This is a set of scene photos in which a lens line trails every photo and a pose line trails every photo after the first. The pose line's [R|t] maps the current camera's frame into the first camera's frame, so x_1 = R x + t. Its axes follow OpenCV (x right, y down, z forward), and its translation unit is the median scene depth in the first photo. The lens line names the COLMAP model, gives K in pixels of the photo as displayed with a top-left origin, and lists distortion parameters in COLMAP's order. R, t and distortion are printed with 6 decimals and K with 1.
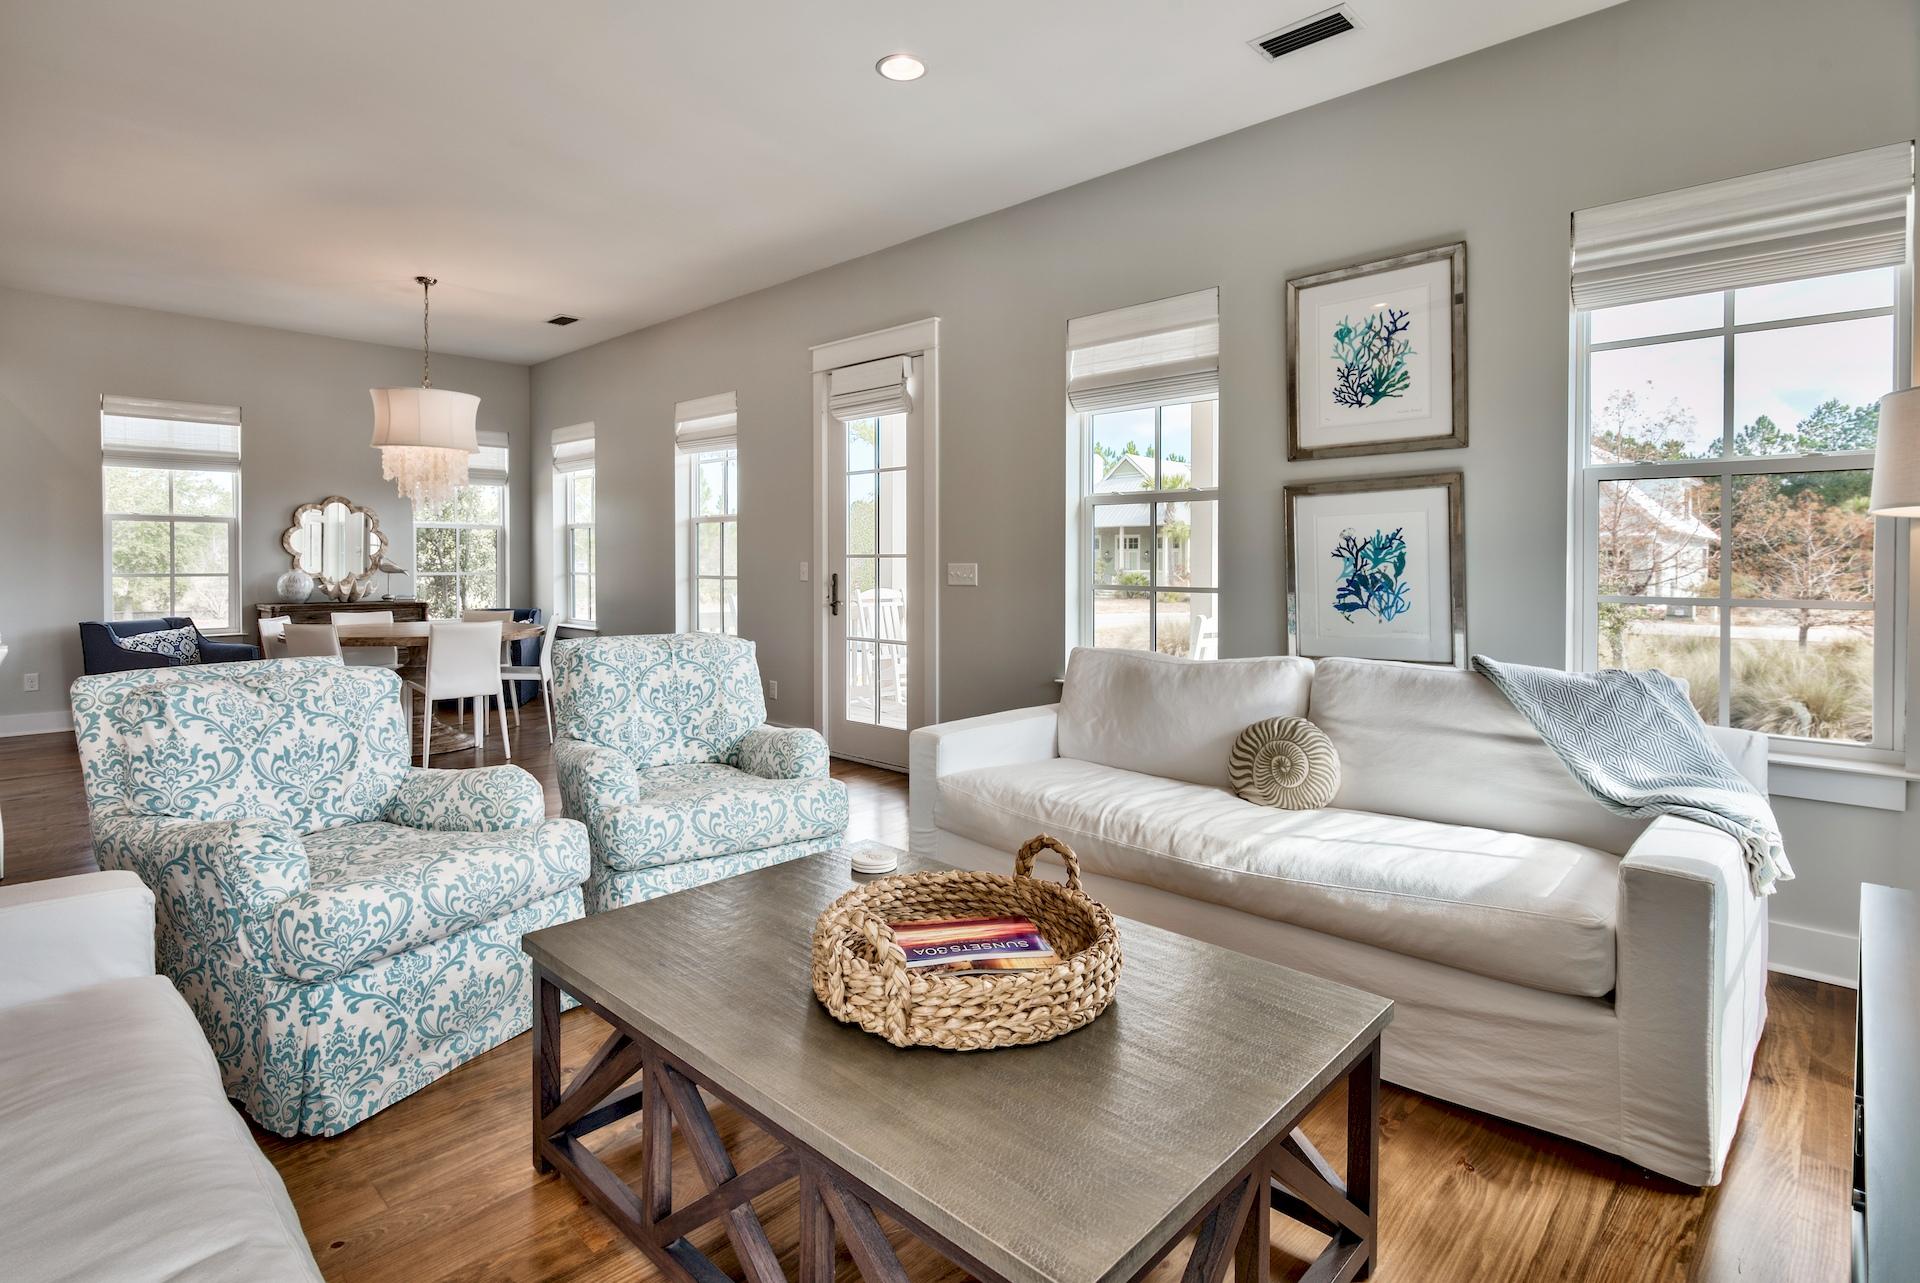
lens RADIAL K [[981.8, 0, 966.2], [0, 981.8, 566.9], [0, 0, 1]] dist [-0.000632, 0.000573]
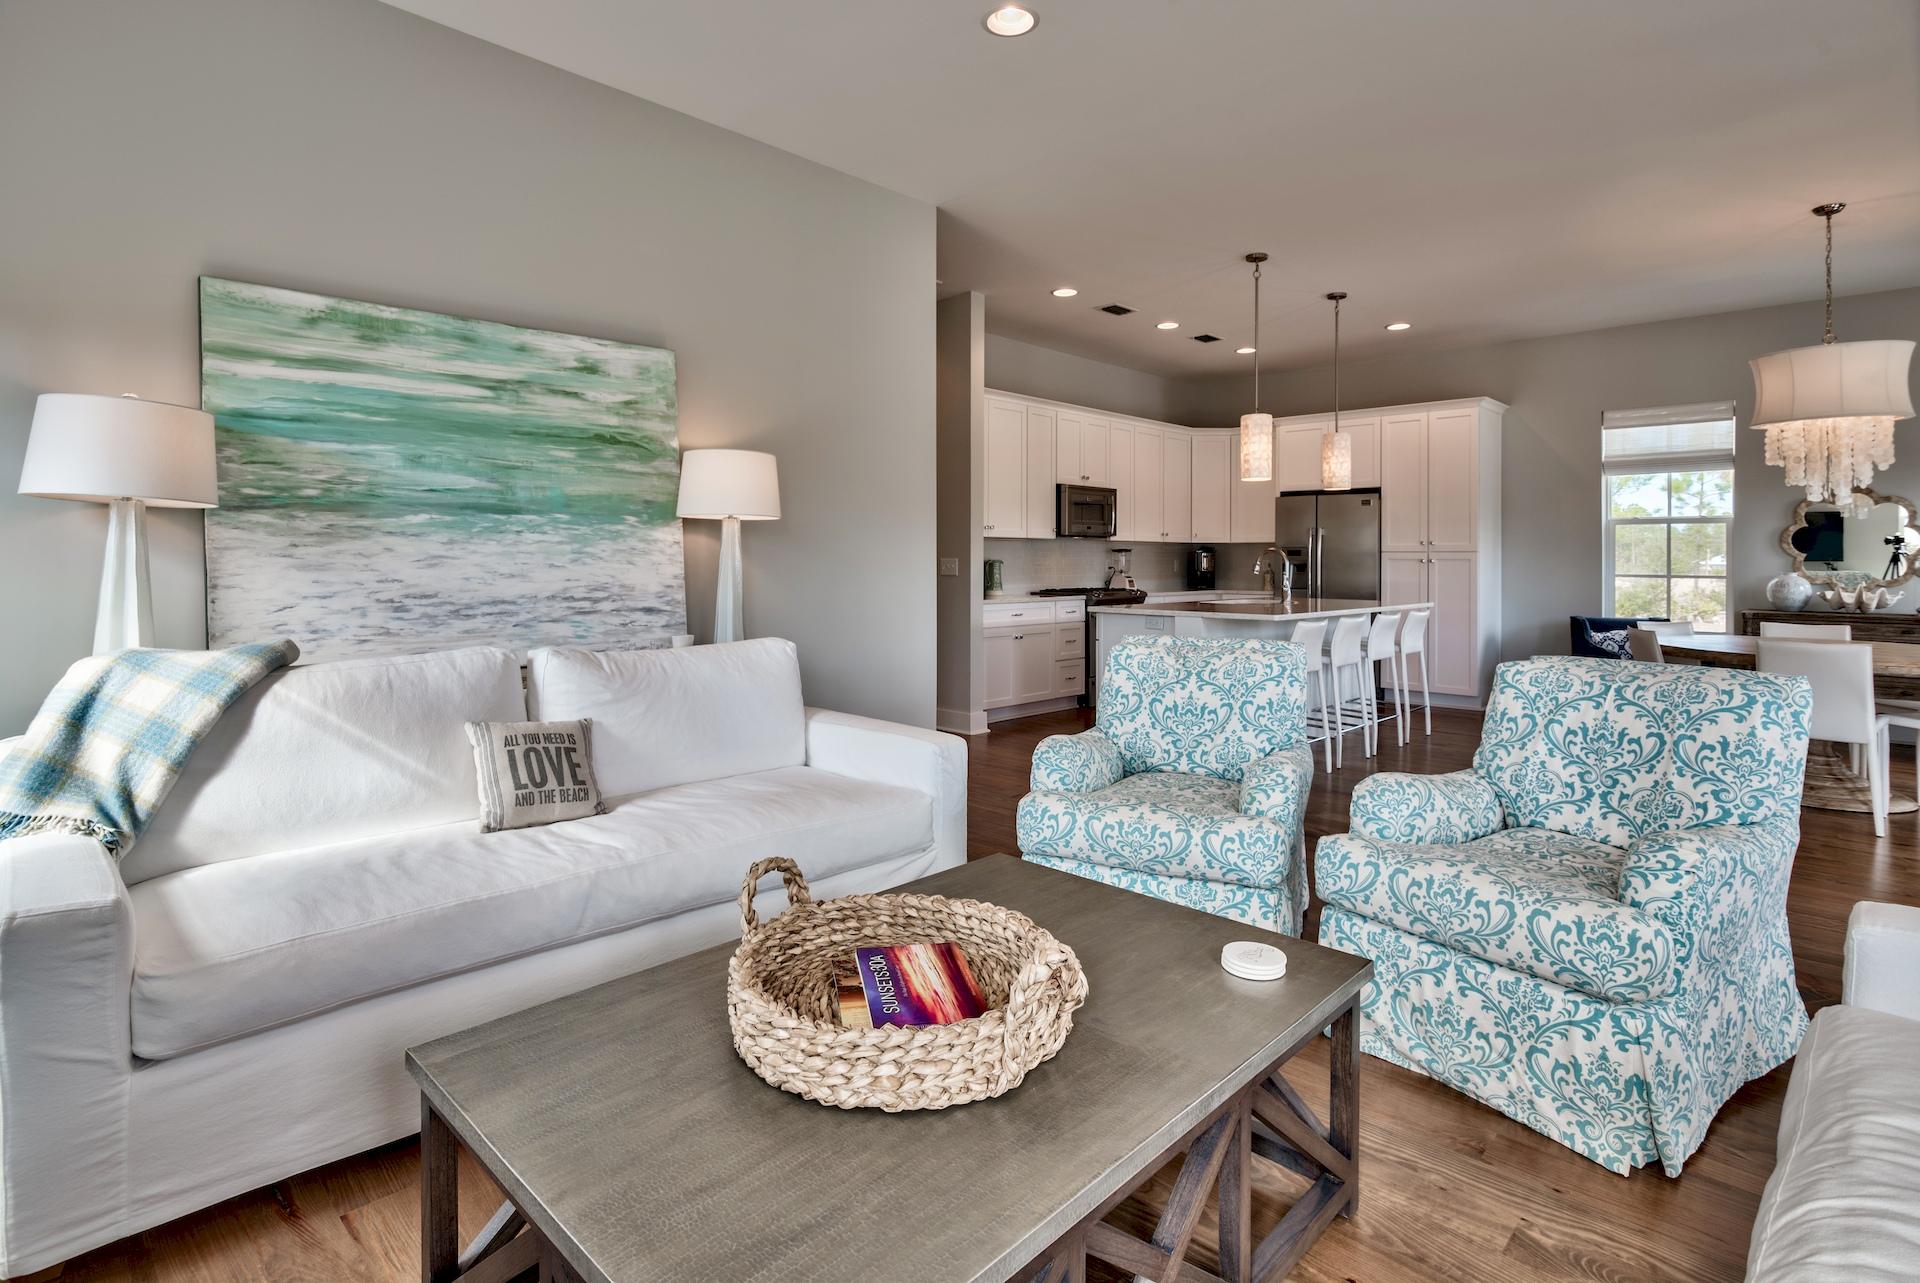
lens RADIAL K [[961.2, 0, 942.8], [0, 961.2, 586.9], [0, 0, 1]] dist [-0.004114, -0.000469]
pose [[-0.014777, 0.030135, -0.999437, 0.411374], [-0.012833, 0.999458, 0.030325, -0.001770], [0.999808, 0.013273, -0.014382, 0.511241]]
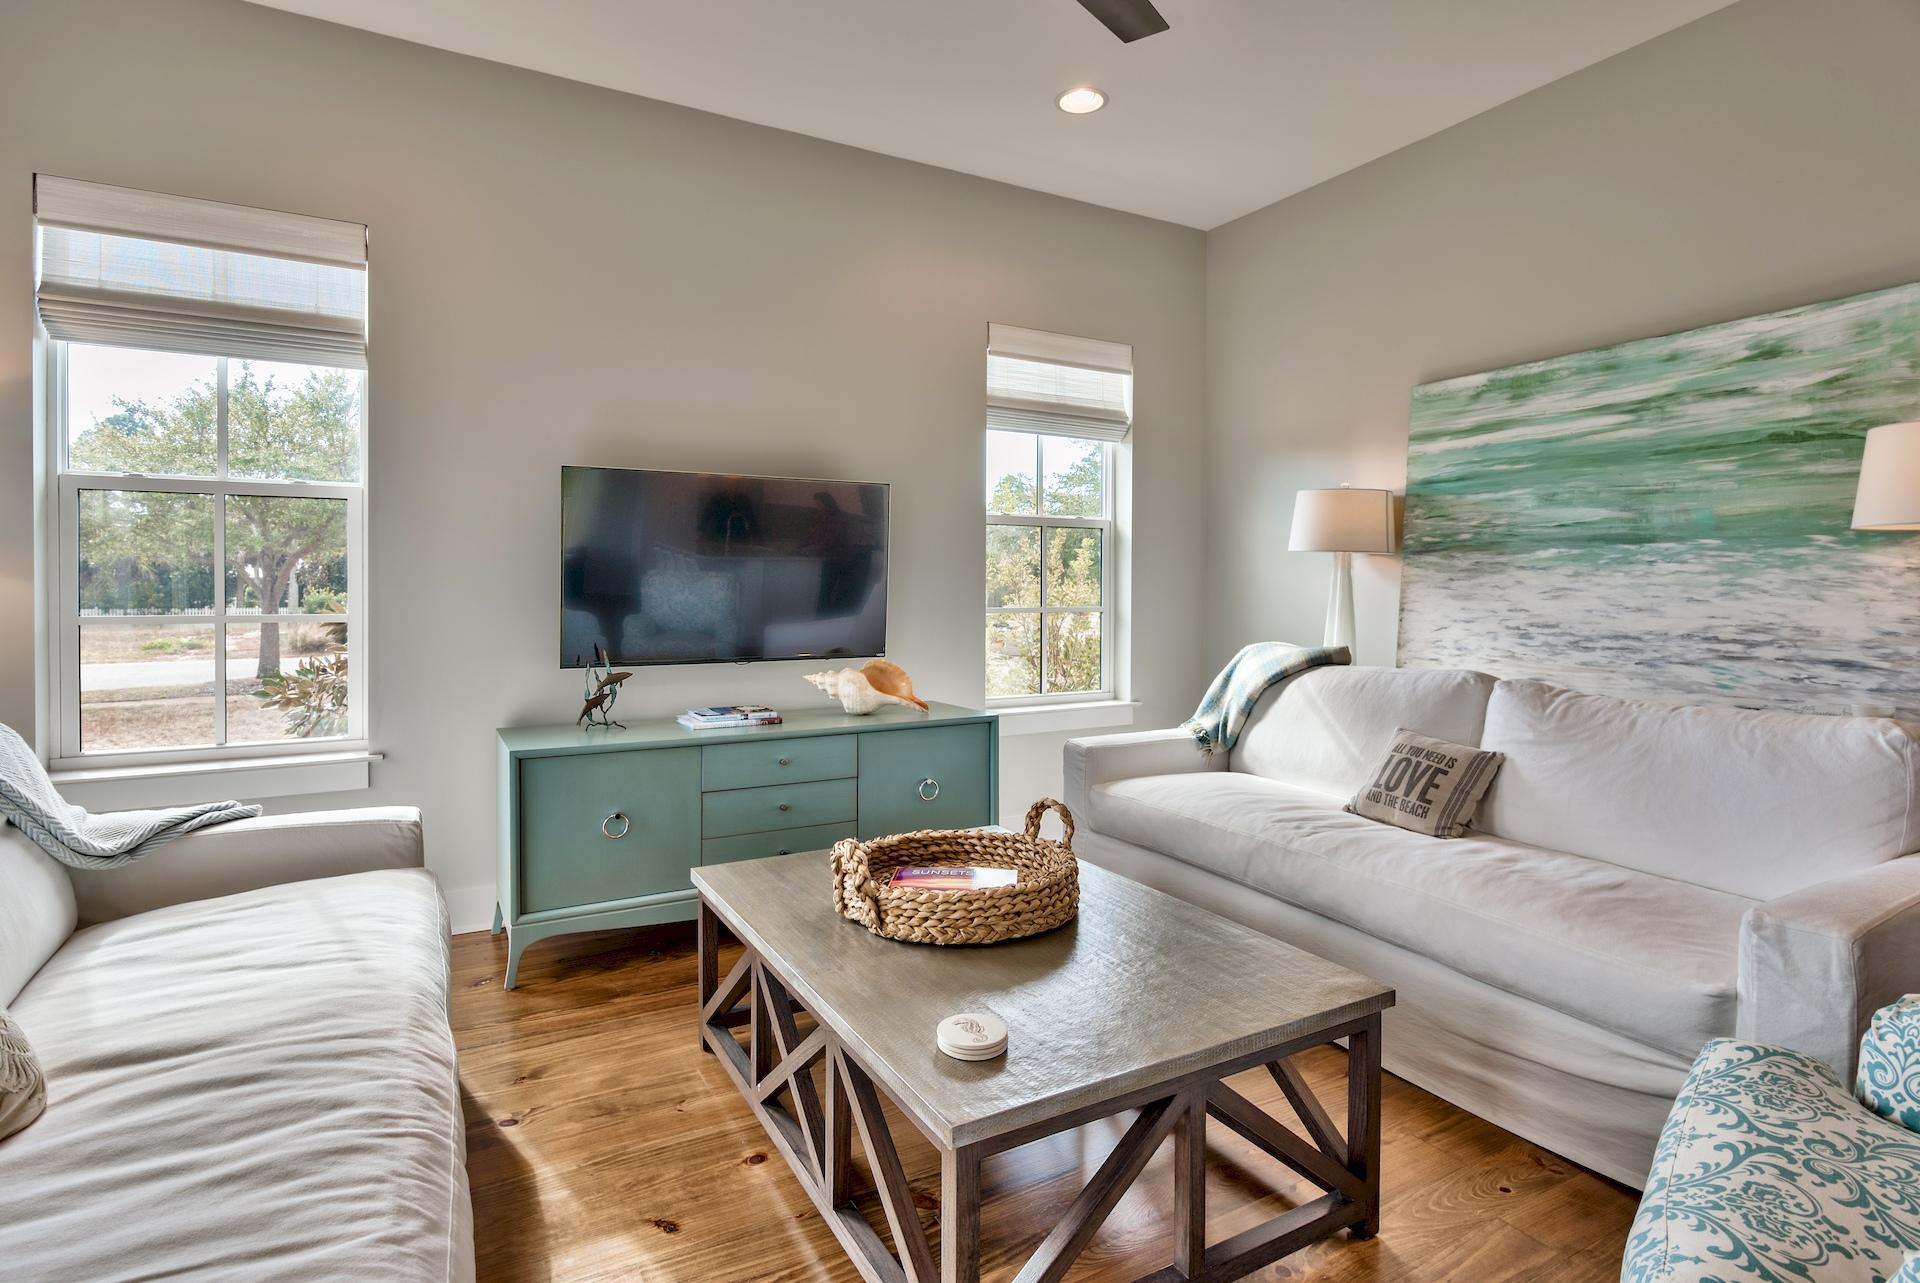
lens RADIAL K [[961.2, 0, 942.8], [0, 961.2, 586.9], [0, 0, 1]] dist [-0.004114, -0.000469]
pose [[-0.955784, -0.005720, 0.294013, -0.148825], [-0.002355, 0.999928, 0.011799, -0.007820], [-0.294060, 0.010585, -0.955728, 1.064628]]
